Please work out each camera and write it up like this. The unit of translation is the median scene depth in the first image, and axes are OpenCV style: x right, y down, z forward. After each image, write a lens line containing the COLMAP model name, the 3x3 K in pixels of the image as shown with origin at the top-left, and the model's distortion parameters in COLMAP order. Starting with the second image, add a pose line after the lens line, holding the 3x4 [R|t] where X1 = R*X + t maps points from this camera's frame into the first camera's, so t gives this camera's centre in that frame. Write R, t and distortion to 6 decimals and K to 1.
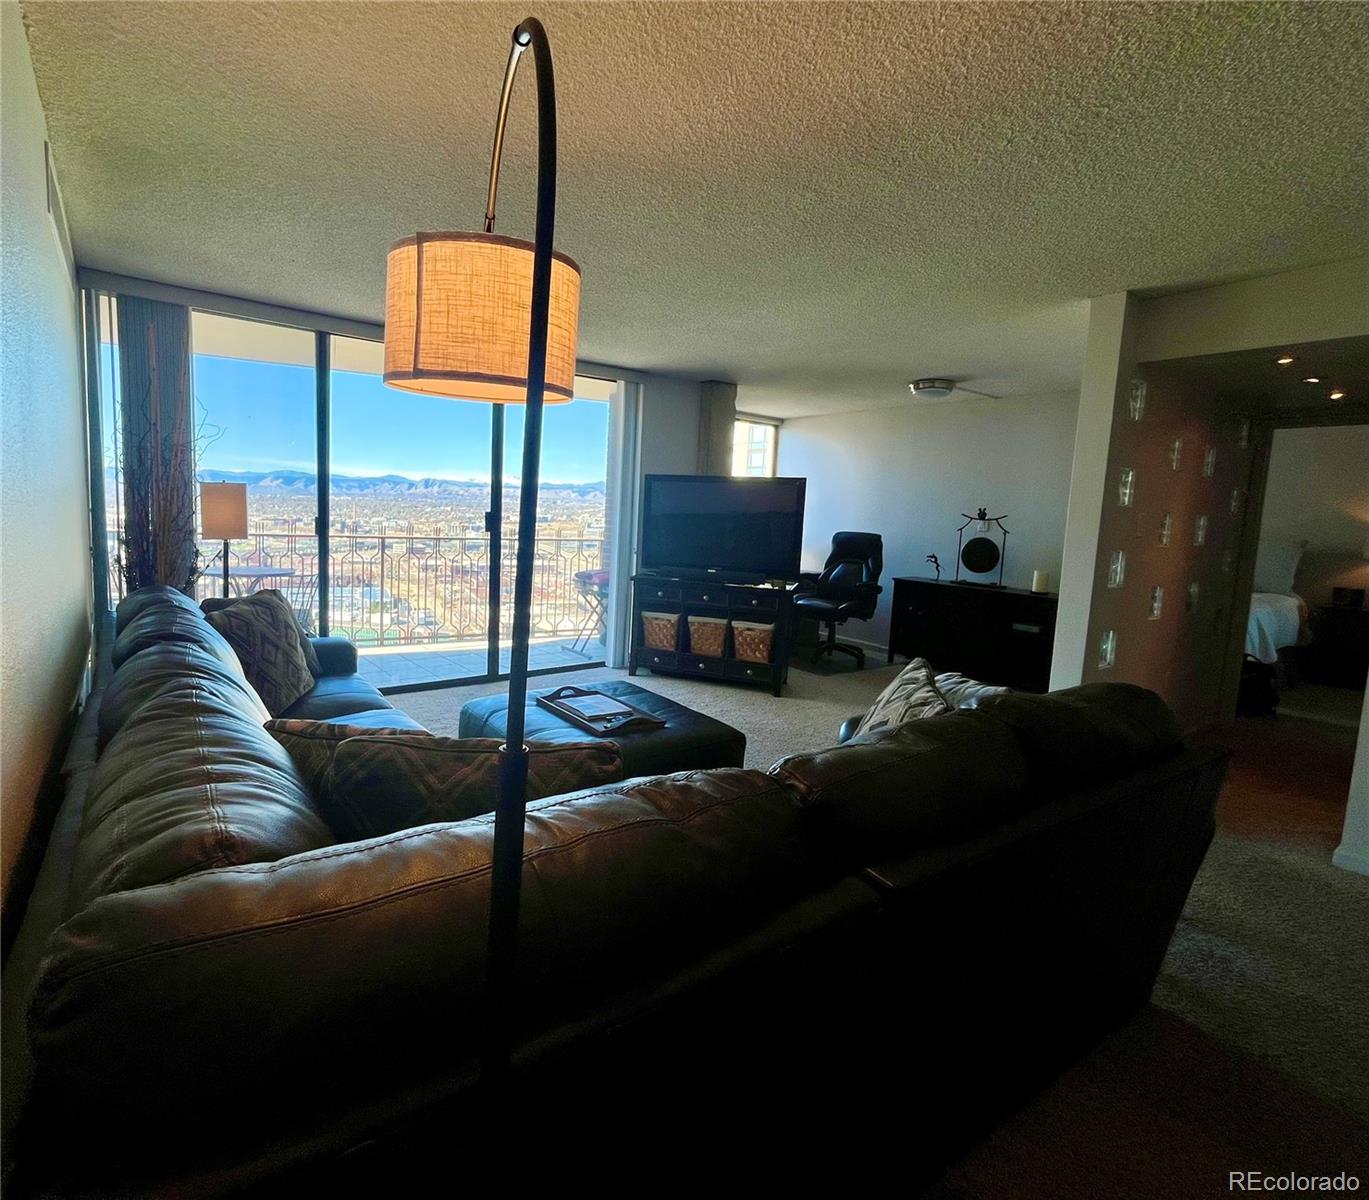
lens RADIAL K [[685.9, 0, 579.1], [0, 685.9, 583.8], [0, 0, 1]] dist [-0.000945, -0.000848]
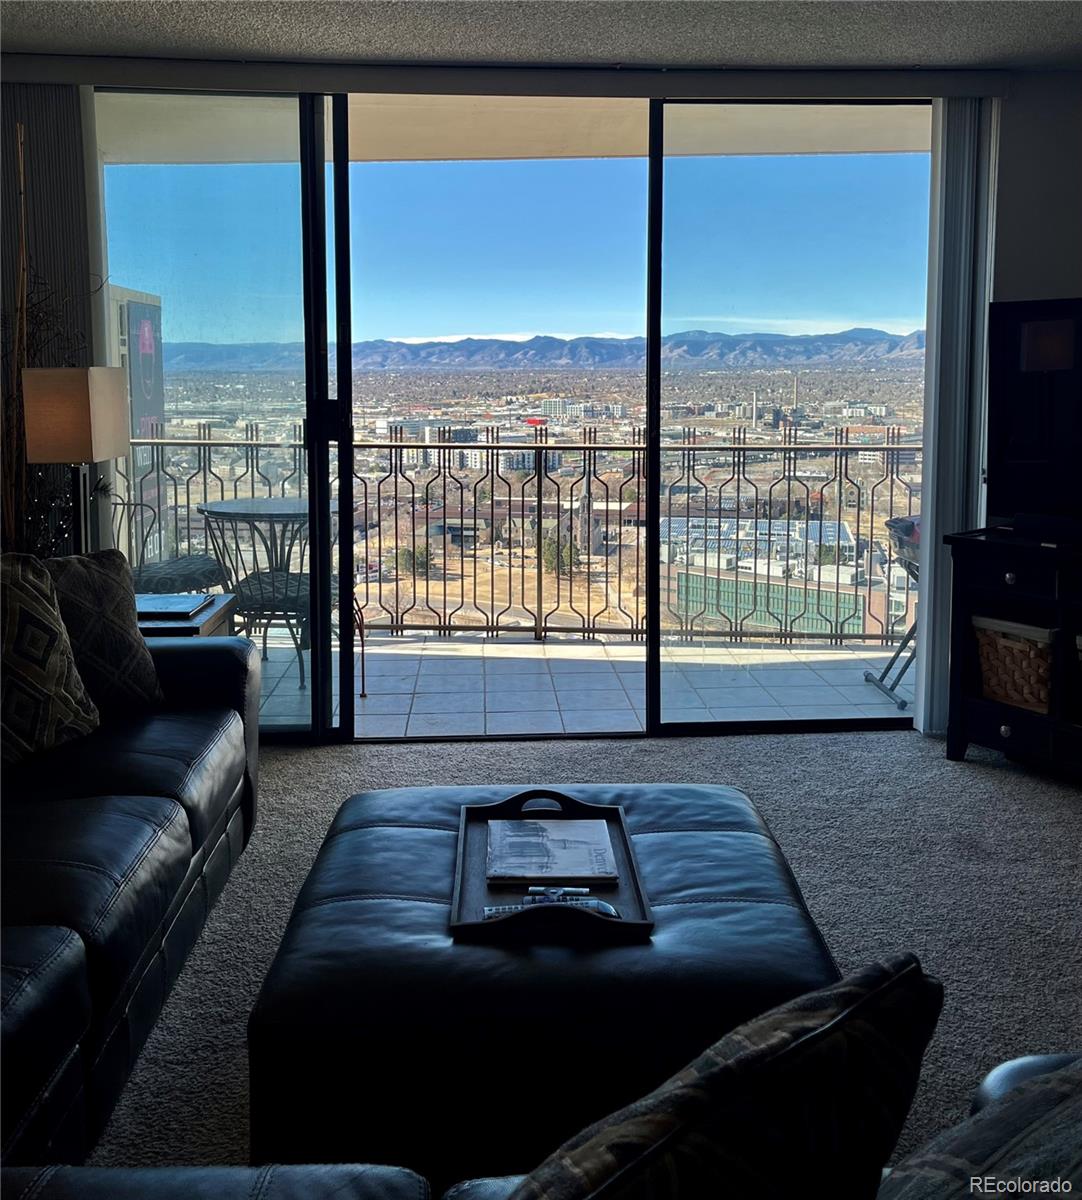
lens RADIAL K [[1179.6, 0, 540.6], [0, 1179.6, 481.4], [0, 0, 1]] dist [0.016830, -0.001852]
pose [[0.862185, 0.008767, -0.506518, 0.294053], [-0.023335, 0.999476, -0.022419, -0.027790], [0.506056, 0.031149, 0.861938, 0.260016]]
